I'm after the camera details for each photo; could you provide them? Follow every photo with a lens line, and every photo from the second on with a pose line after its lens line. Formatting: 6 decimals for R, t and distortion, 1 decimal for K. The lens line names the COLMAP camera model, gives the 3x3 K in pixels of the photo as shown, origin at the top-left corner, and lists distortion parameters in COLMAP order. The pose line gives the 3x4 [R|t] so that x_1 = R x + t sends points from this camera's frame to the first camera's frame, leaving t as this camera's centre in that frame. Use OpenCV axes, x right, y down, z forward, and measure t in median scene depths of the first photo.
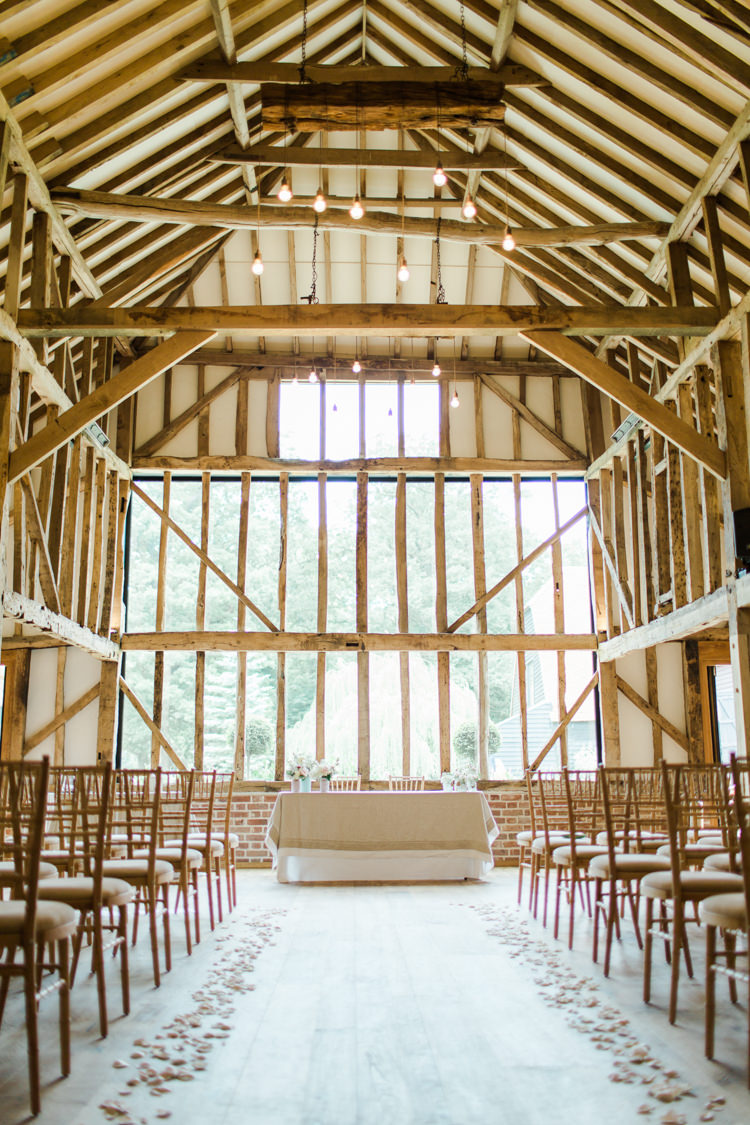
lens RADIAL K [[1081.8, 0, 379.4], [0, 1081.8, 559.4], [0, 0, 1]] dist [0.021144, 0.000000]
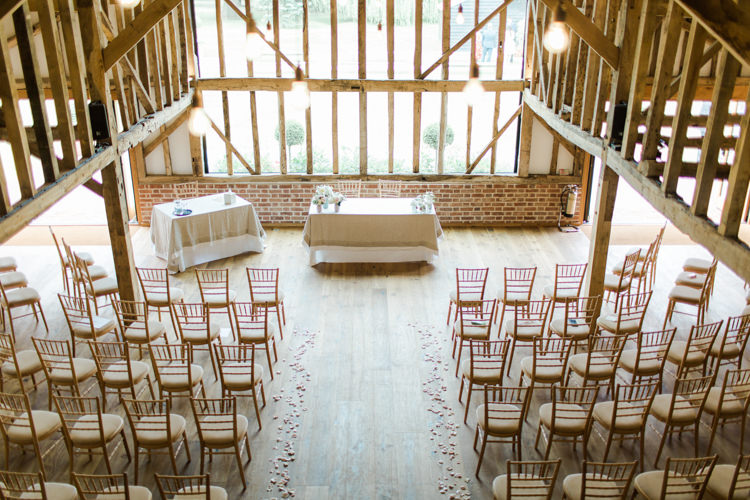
lens RADIAL K [[721.2, 0, 375.8], [0, 721.2, 256.0], [0, 0, 1]] dist [0.021144, 0.000000]
pose [[0.999870, 0.013173, -0.009314, 0.014389], [-0.005996, 0.839391, 0.543495, -0.259826], [0.014977, -0.543368, 0.839361, 0.057975]]
